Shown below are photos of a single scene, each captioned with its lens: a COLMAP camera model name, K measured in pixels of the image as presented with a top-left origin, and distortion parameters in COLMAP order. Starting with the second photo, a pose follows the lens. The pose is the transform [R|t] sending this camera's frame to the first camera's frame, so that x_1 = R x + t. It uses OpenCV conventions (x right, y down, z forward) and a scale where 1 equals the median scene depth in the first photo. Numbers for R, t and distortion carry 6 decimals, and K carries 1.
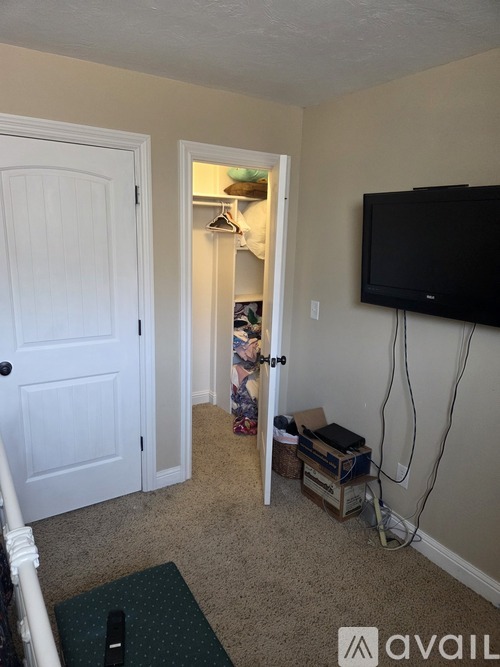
lens RADIAL K [[452.3, 0, 246.6], [0, 452.3, 330.5], [0, 0, 1]] dist [0.116923, -0.099606]
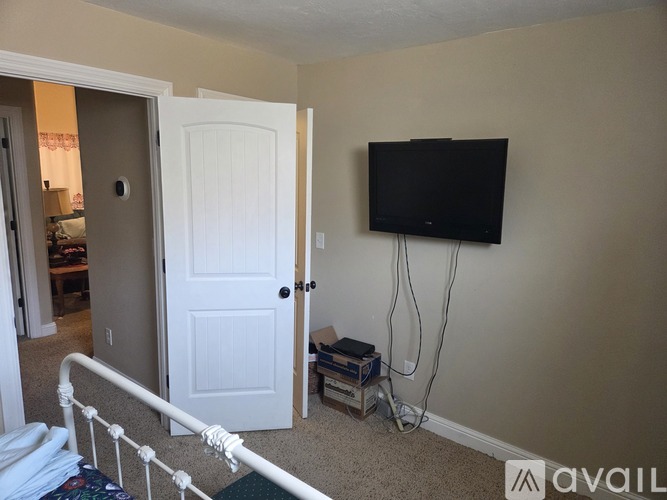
lens RADIAL K [[452.3, 0, 333.5], [0, 452.3, 250.0], [0, 0, 1]] dist [0.116923, -0.099606]
pose [[0.943068, -0.065252, 0.326136, -0.231487], [0.077130, 0.996742, -0.023607, 0.010040], [-0.323532, 0.047417, 0.945028, -0.096684]]
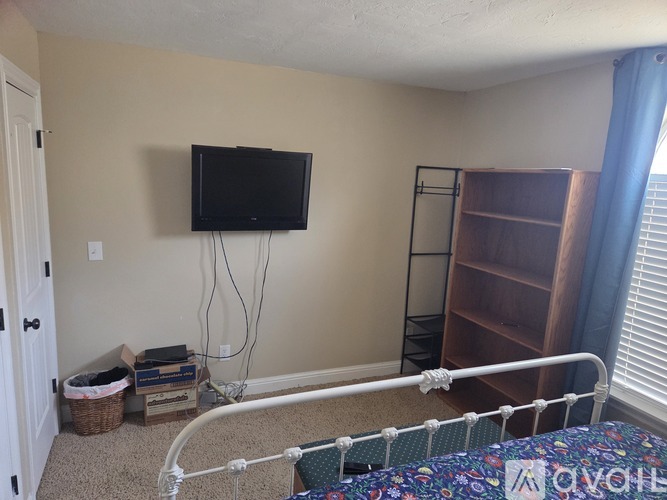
lens RADIAL K [[452.3, 0, 333.5], [0, 452.3, 250.0], [0, 0, 1]] dist [0.116923, -0.099606]
pose [[0.171990, -0.195136, 0.965578, -0.865886], [0.173737, 0.970828, 0.165251, -0.148289], [-0.969657, 0.139335, 0.200875, 0.391966]]
